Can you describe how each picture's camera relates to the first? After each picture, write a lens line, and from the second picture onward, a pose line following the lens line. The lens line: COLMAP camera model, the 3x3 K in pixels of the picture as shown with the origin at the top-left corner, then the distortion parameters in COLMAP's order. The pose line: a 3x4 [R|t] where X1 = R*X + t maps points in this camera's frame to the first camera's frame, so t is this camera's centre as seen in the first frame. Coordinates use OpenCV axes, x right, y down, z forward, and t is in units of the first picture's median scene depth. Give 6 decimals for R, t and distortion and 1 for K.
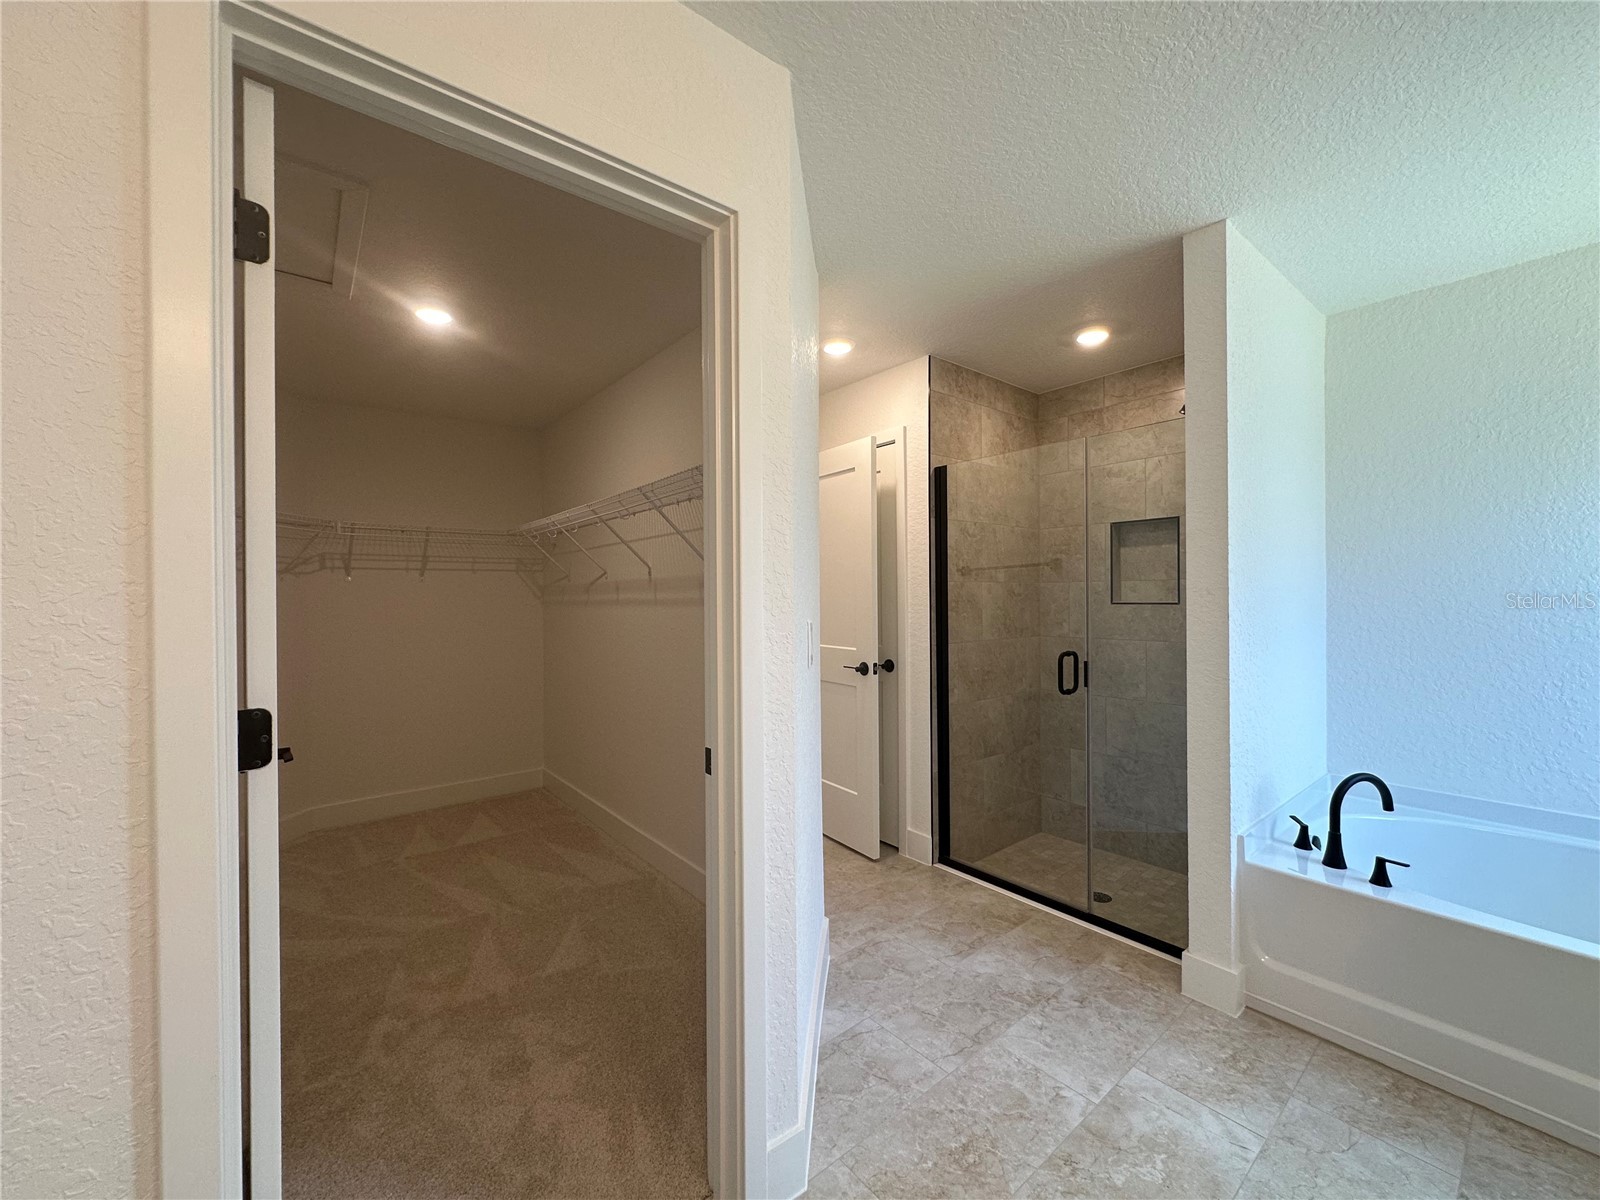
lens RADIAL K [[639.5, 0, 800.1], [0, 639.5, 595.2], [0, 0, 1]] dist [-0.003056, 0.000419]
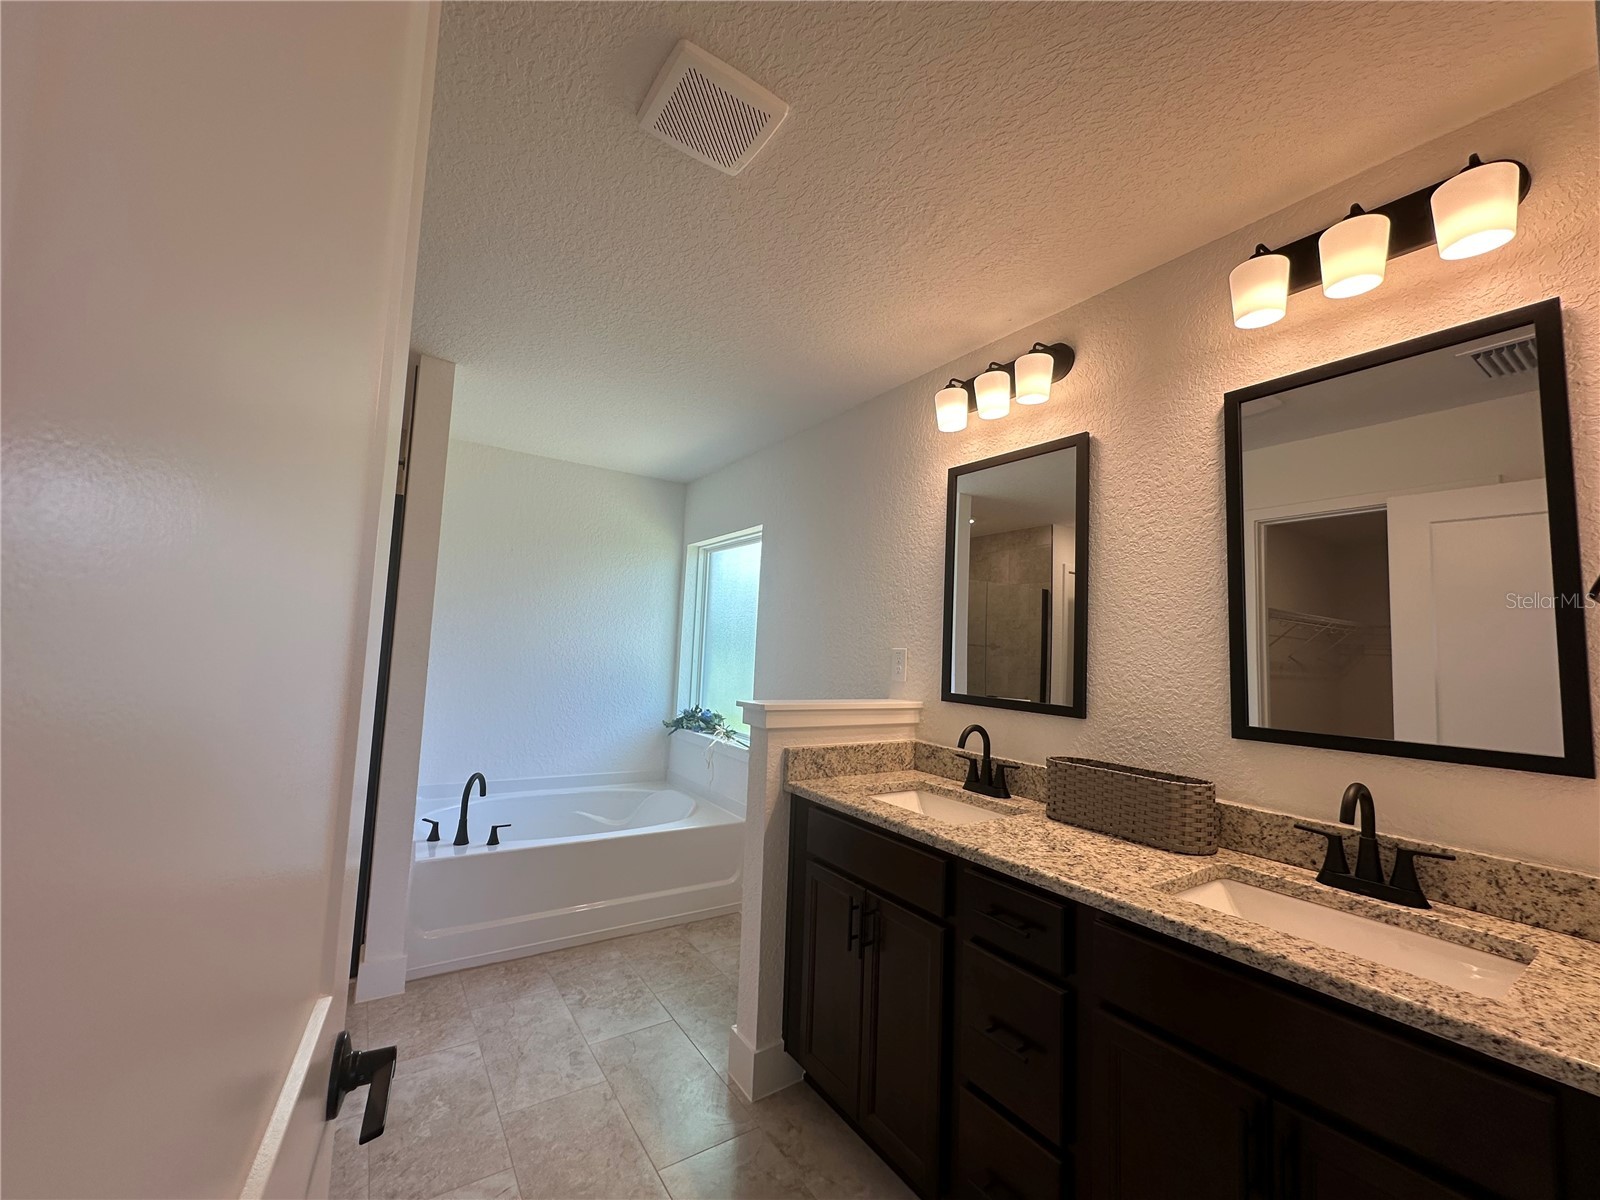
lens RADIAL K [[639.5, 0, 803.0], [0, 639.5, 595.9], [0, 0, 1]] dist [-0.003056, 0.000419]
pose [[0.086768, 0.095715, 0.991620, -0.607656], [-0.044118, 0.994766, -0.092159, -0.021269], [-0.995251, -0.035752, 0.090537, 0.169731]]
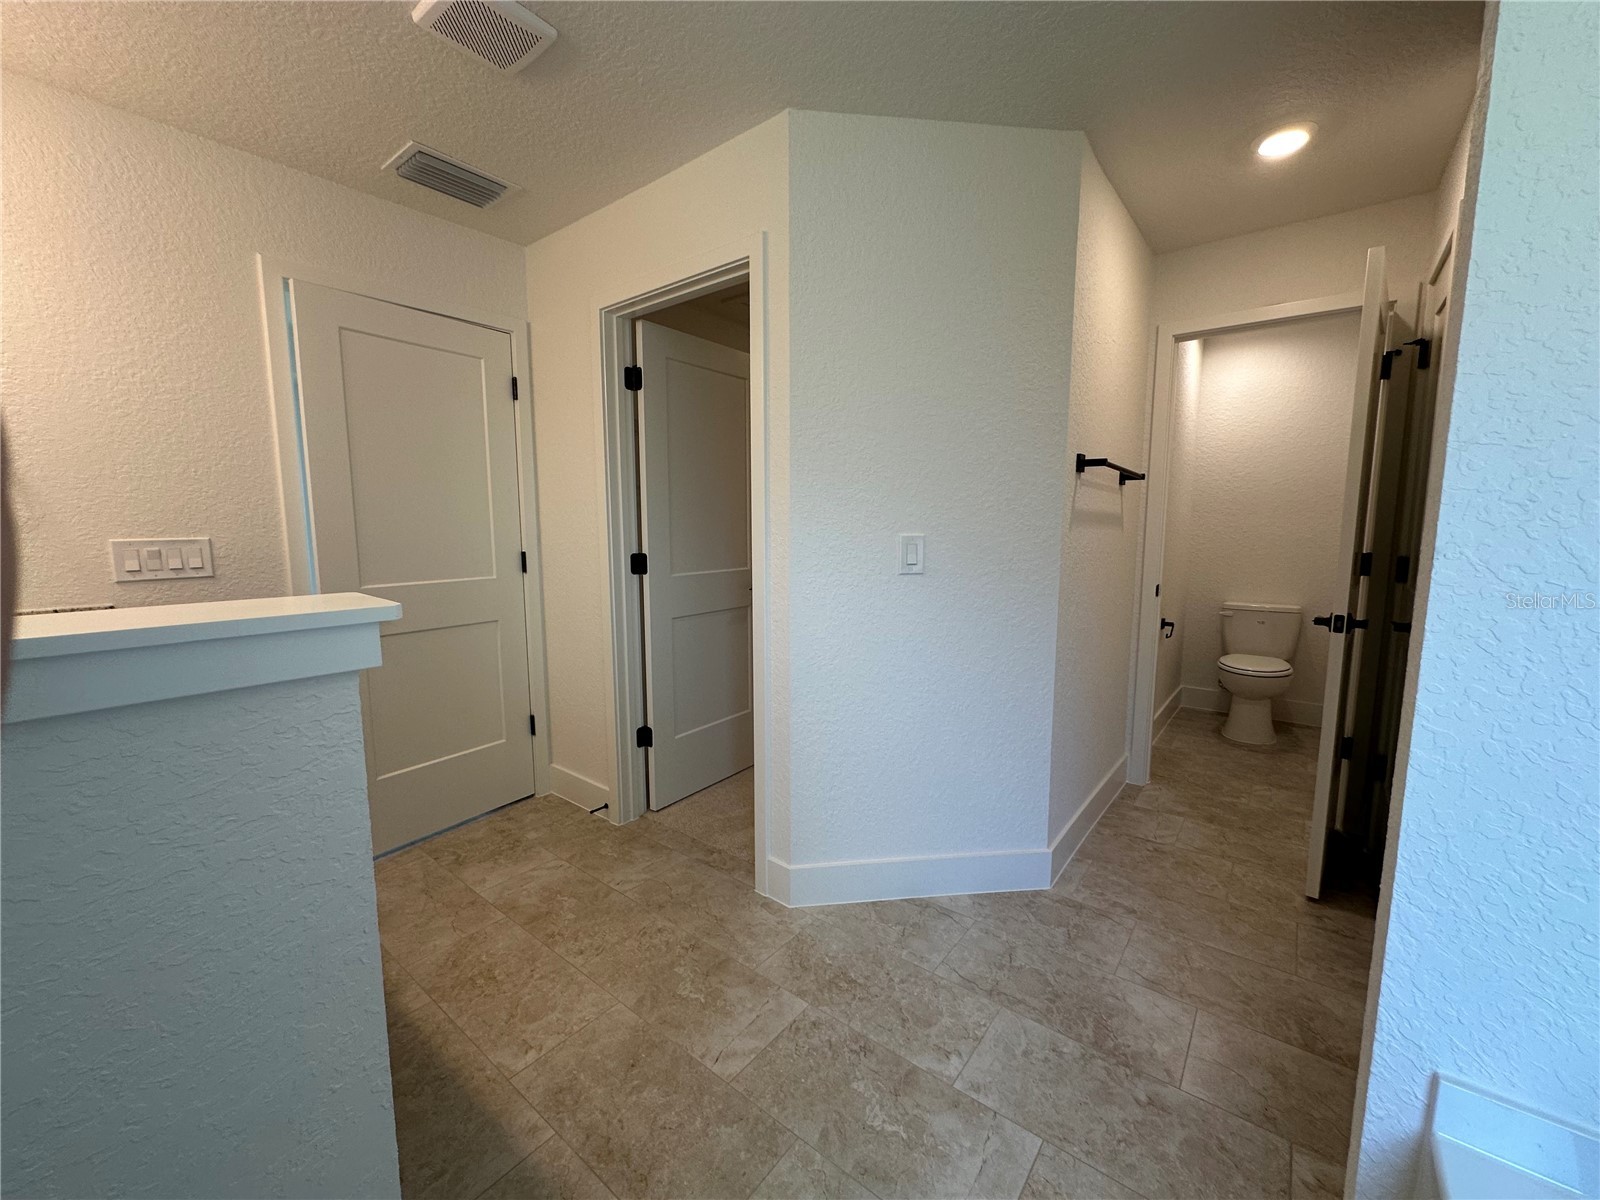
lens RADIAL K [[639.5, 0, 805.1], [0, 639.5, 594.3], [0, 0, 1]] dist [-0.003056, 0.000419]
pose [[0.224135, 0.123735, -0.966671, 1.122841], [-0.001863, 0.991960, 0.126540, 0.000386], [0.974556, -0.026561, 0.222564, 0.577859]]
